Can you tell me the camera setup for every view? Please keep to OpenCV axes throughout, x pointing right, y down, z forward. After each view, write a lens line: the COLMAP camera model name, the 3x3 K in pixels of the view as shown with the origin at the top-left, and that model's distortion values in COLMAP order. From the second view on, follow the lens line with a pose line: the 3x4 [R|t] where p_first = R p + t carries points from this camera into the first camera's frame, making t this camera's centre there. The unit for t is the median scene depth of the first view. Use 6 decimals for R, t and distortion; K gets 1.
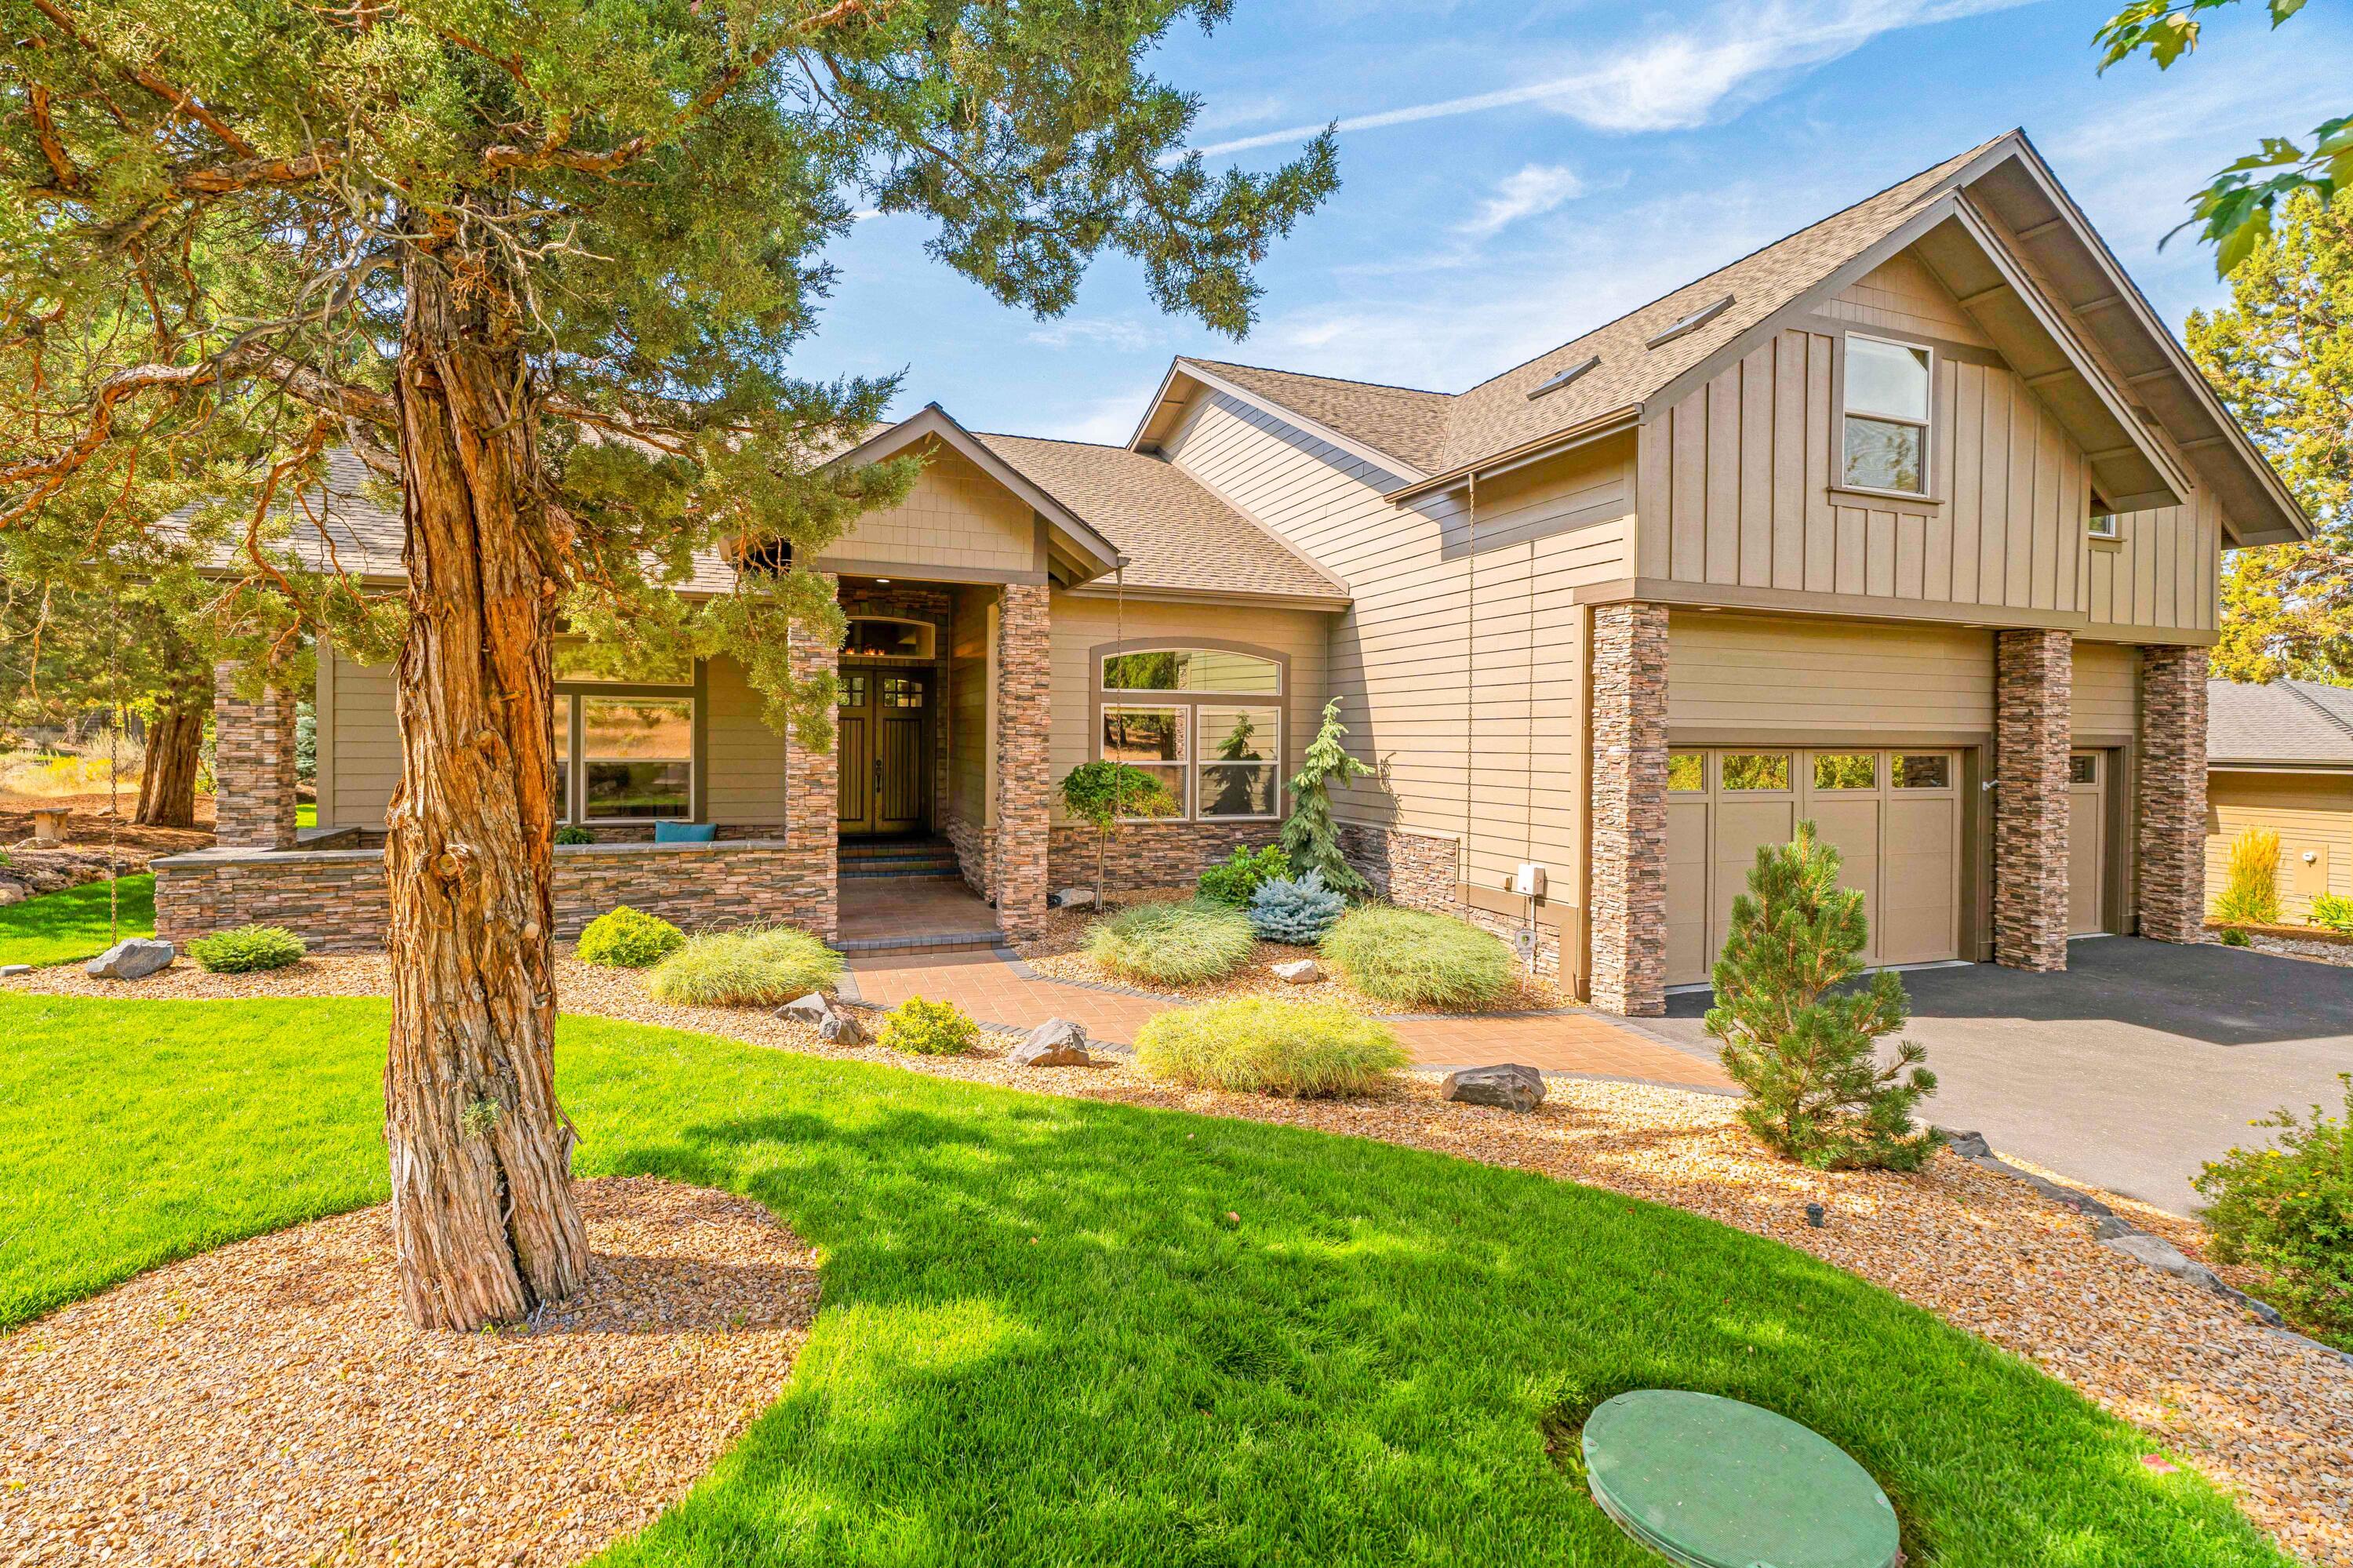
lens RADIAL K [[1043.9, 0, 1179.0], [0, 1043.9, 768.4], [0, 0, 1]] dist [0.001788, 0.000192]
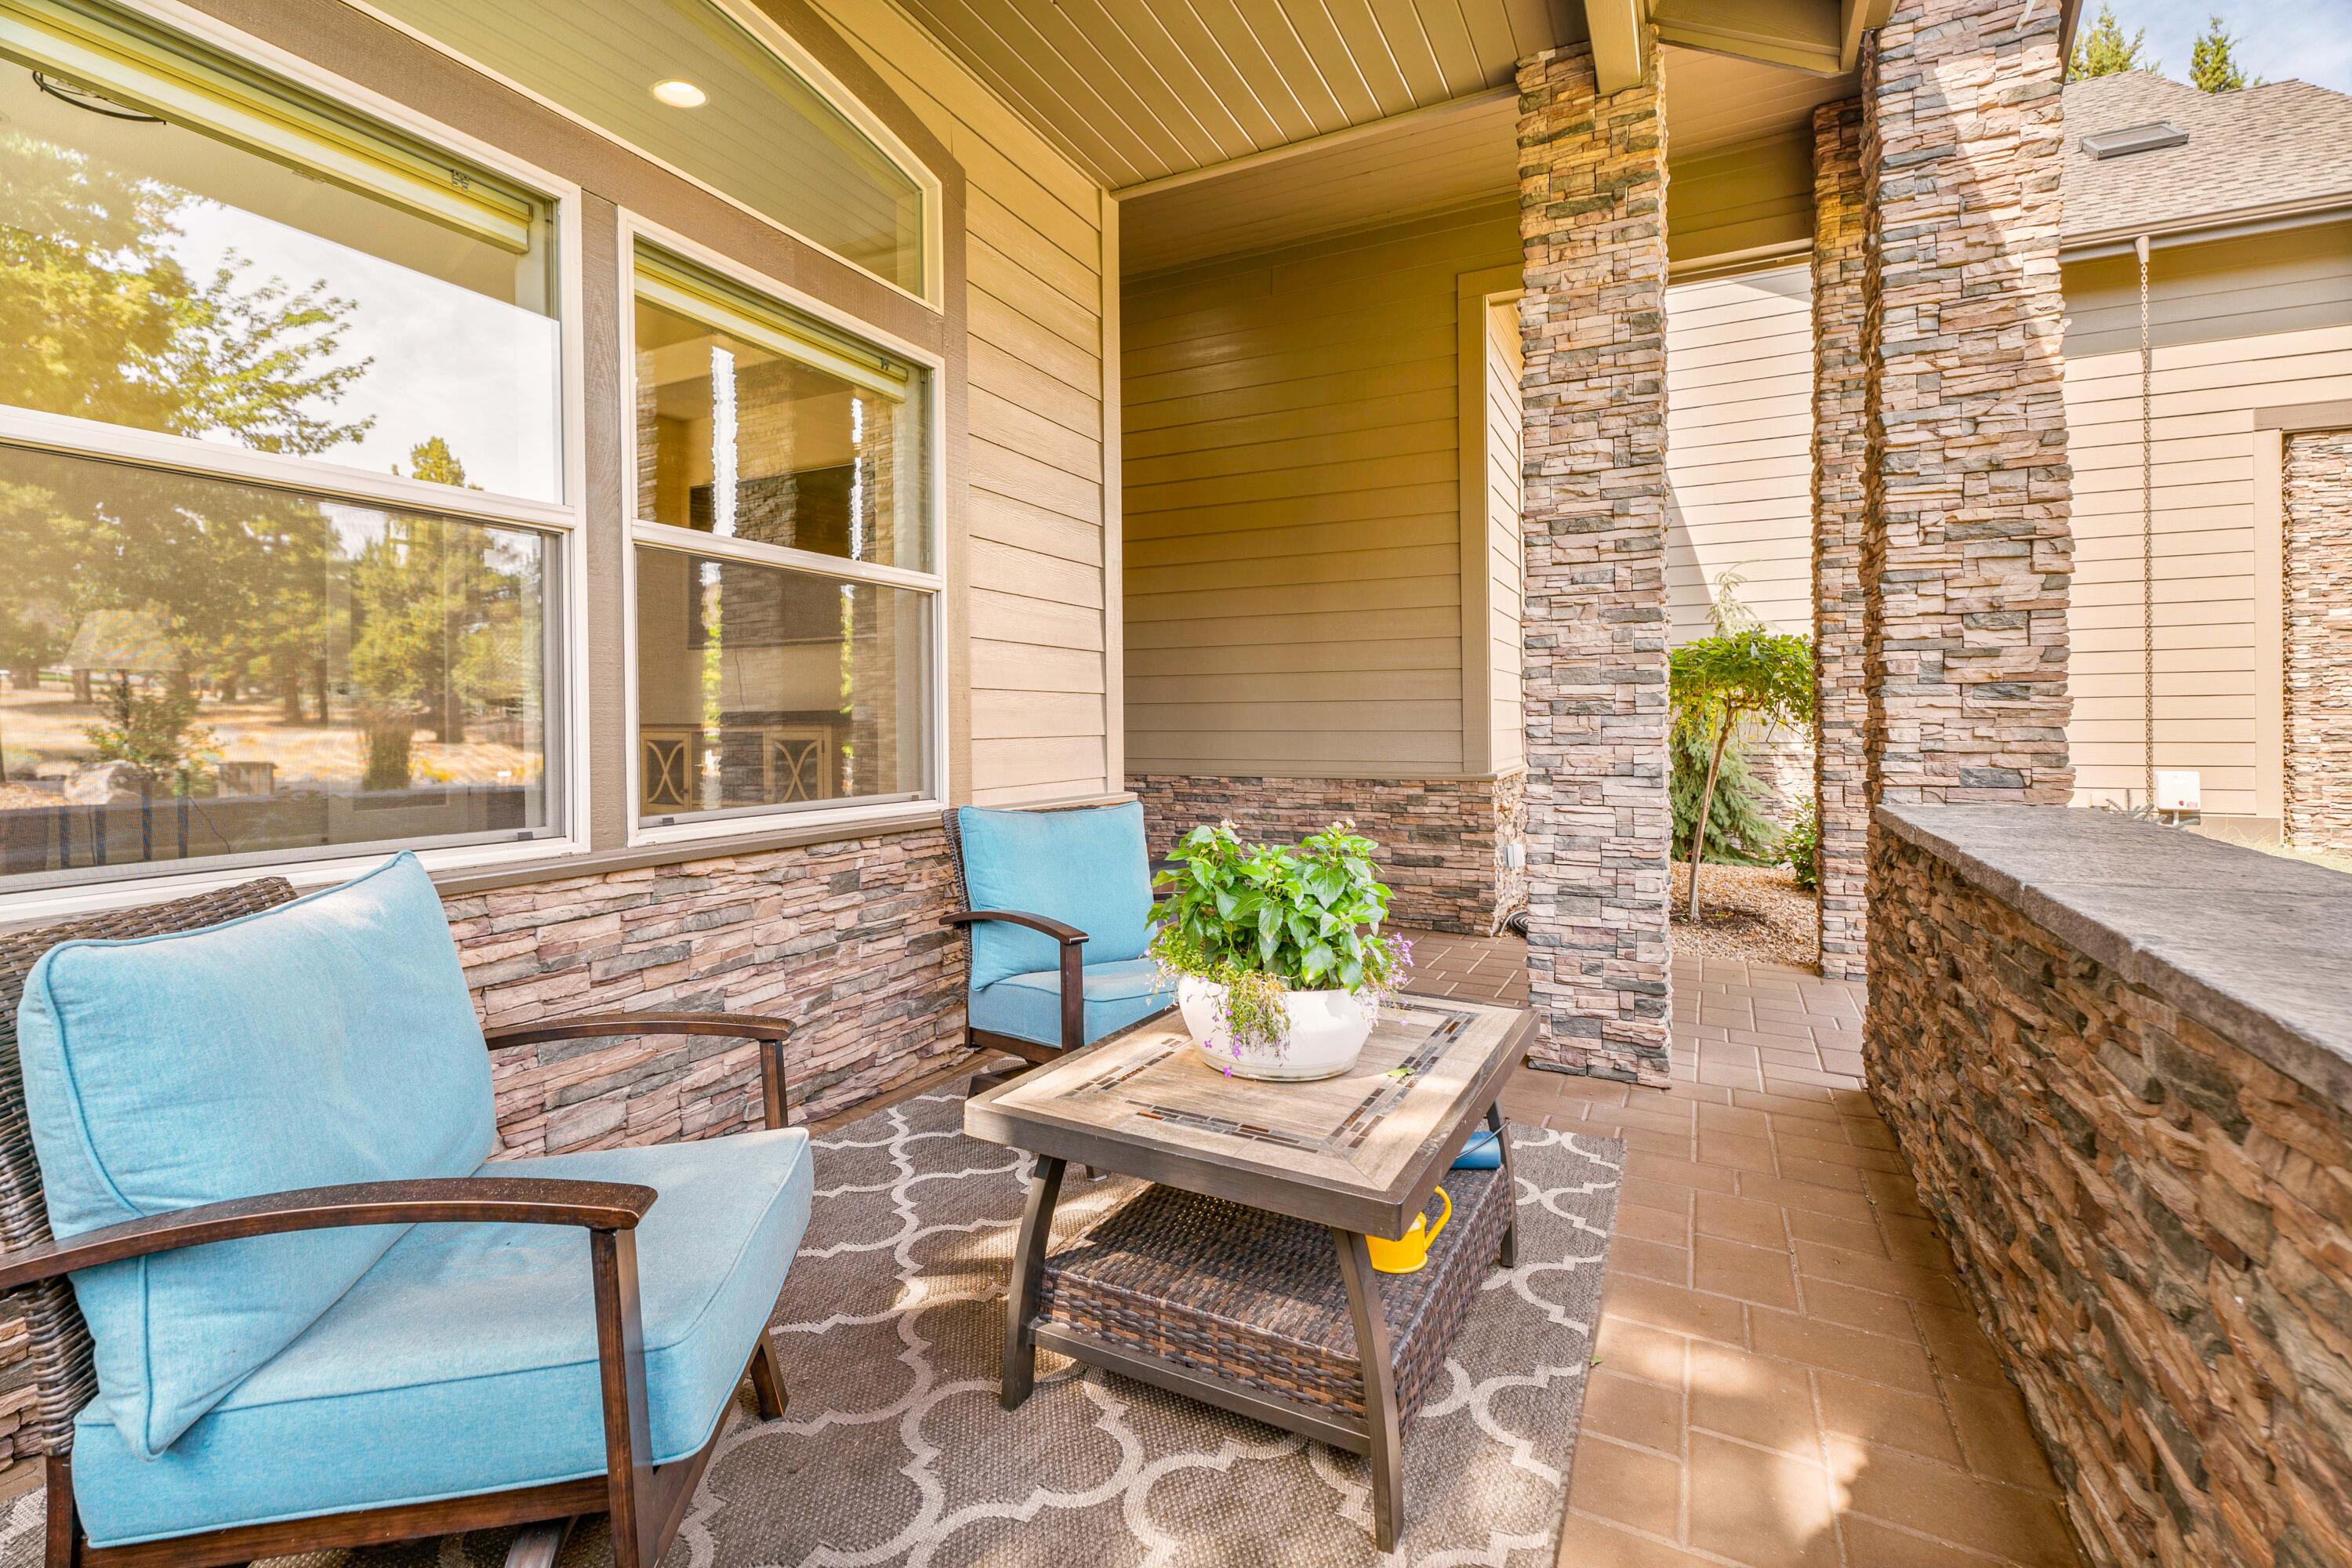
lens RADIAL K [[1043.4, 0, 1181.3], [0, 1043.4, 718.1], [0, 0, 1]] dist [0.001788, 0.000192]
pose [[0.731881, -0.016155, 0.681241, -0.729014], [0.035509, 0.999265, -0.014451, 0.040245], [-0.680506, 0.034767, 0.731917, 0.957250]]
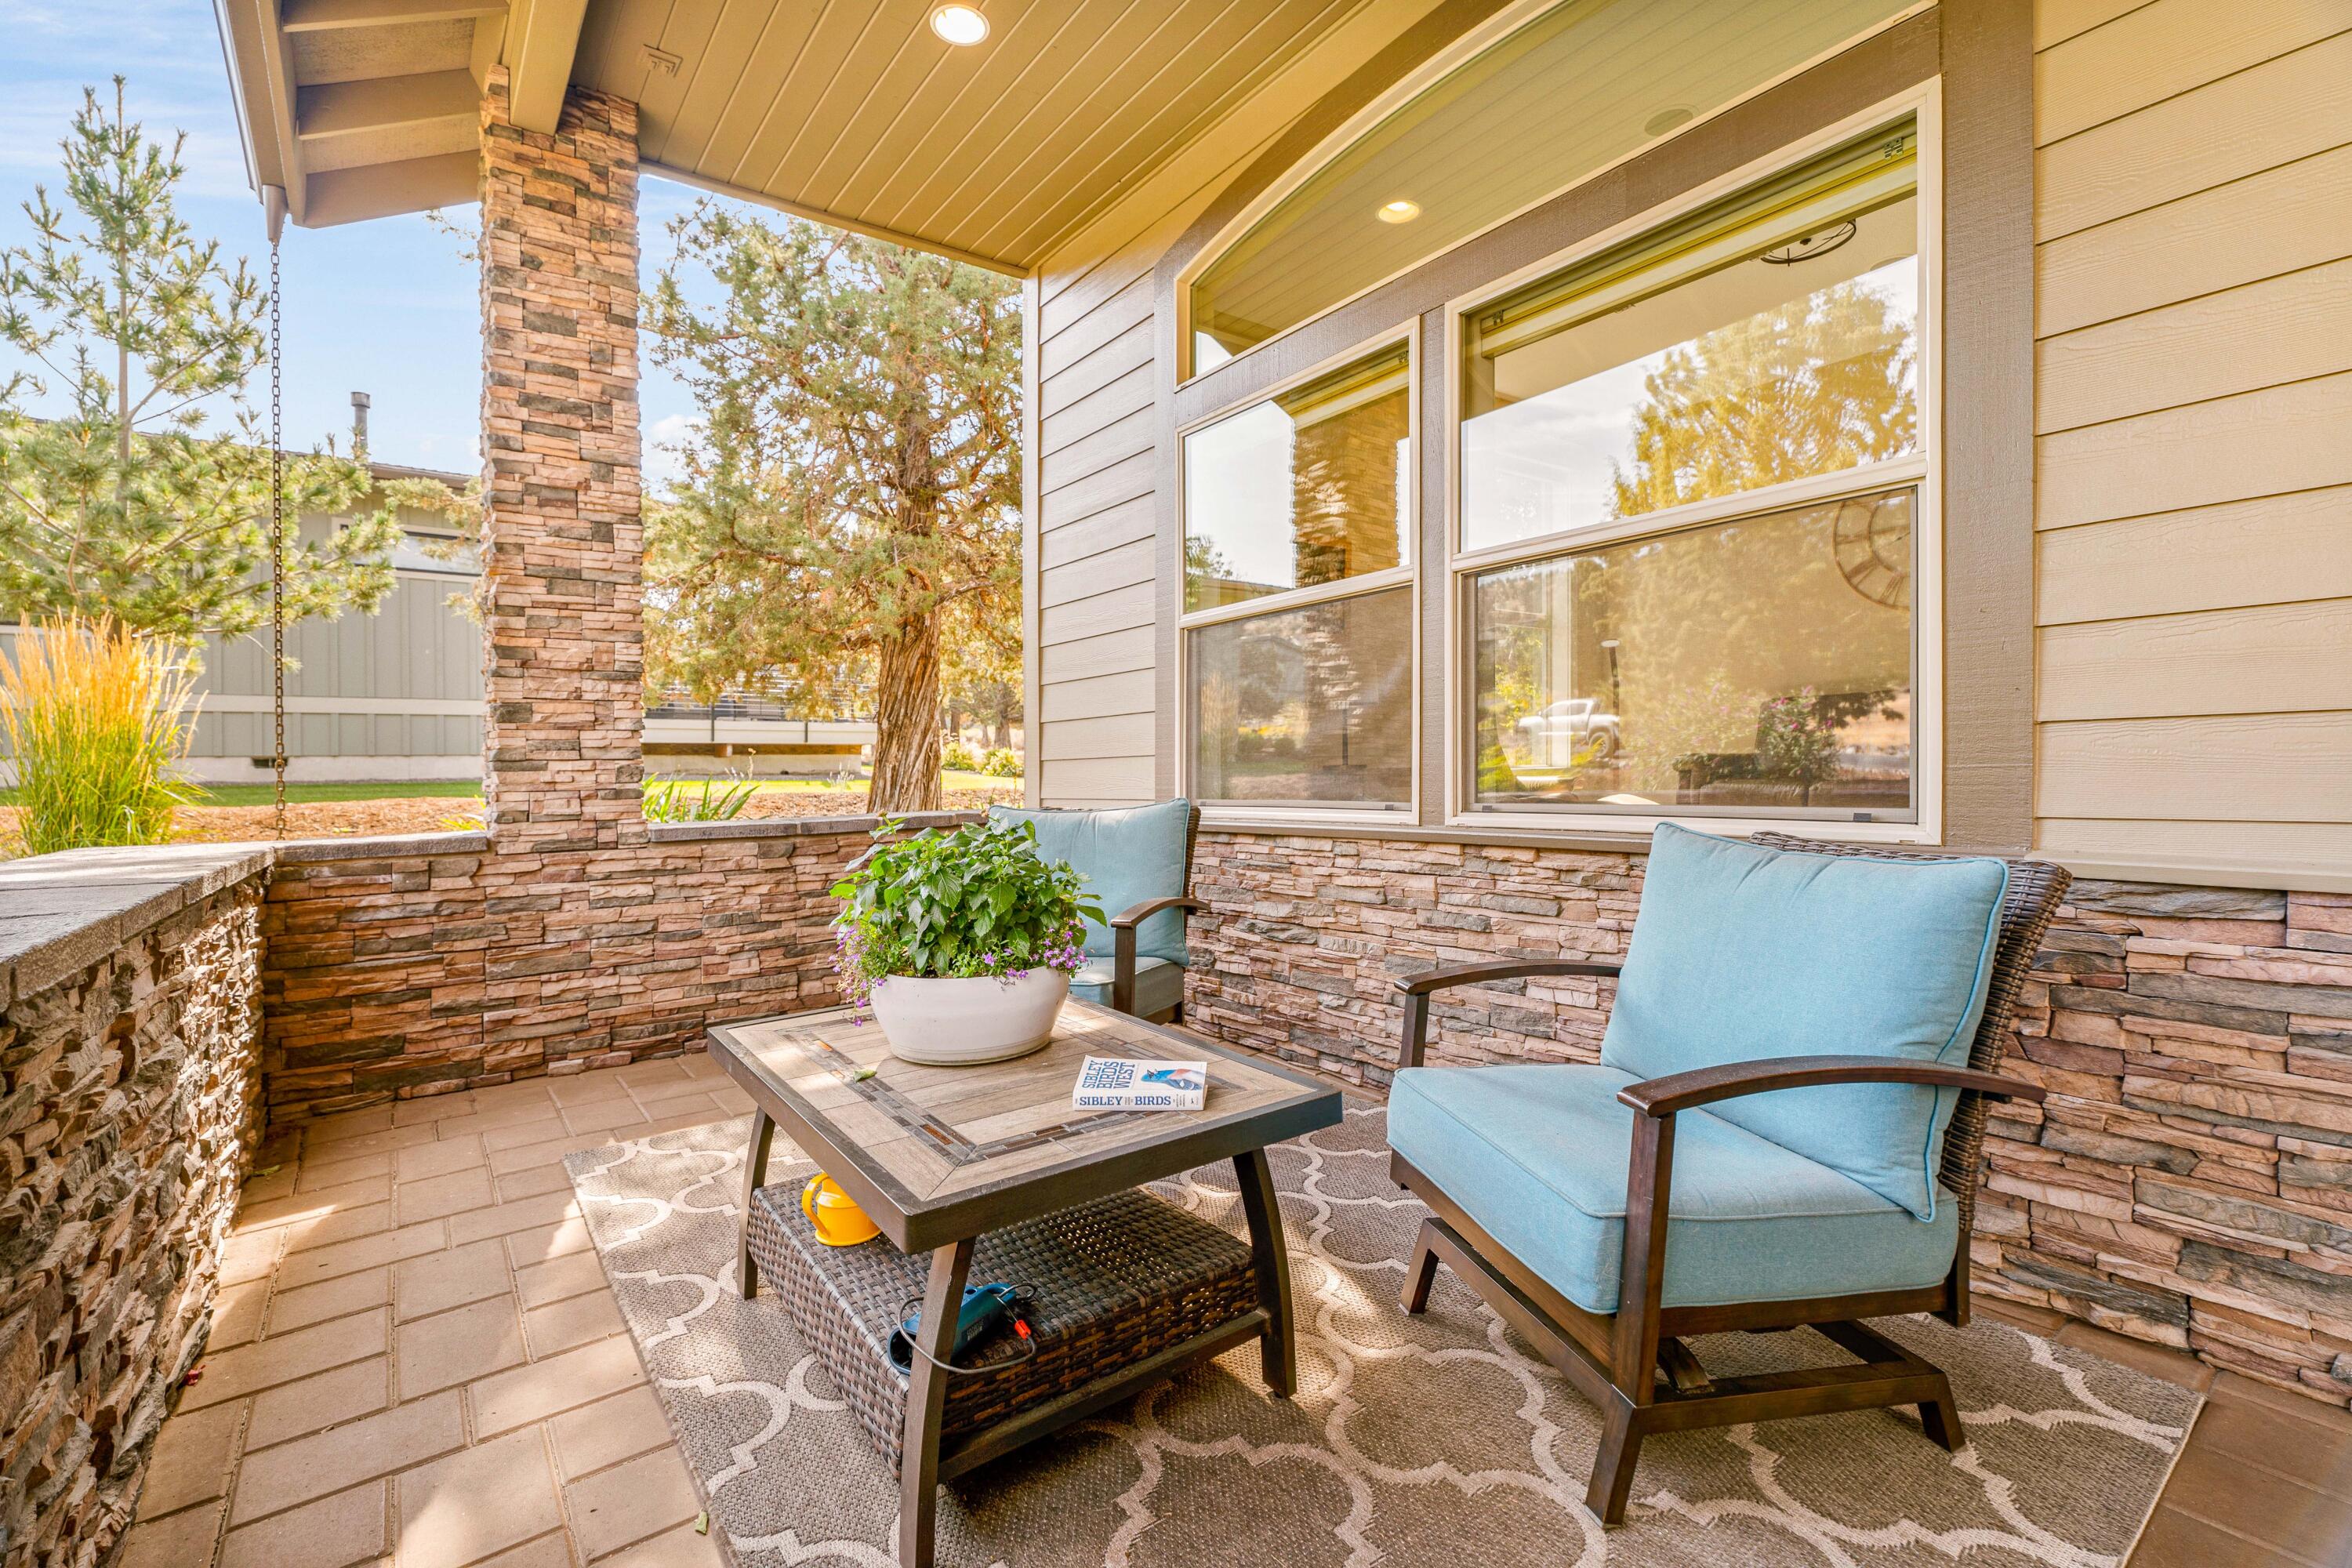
lens RADIAL K [[1043.4, 0, 1183.7], [0, 1043.4, 786.0], [0, 0, 1]] dist [0.001788, 0.000192]
pose [[0.291394, -0.006120, -0.956584, -0.412135], [-0.006172, 0.999947, -0.008278, 0.053392], [0.956583, 0.008316, 0.291341, 1.061444]]
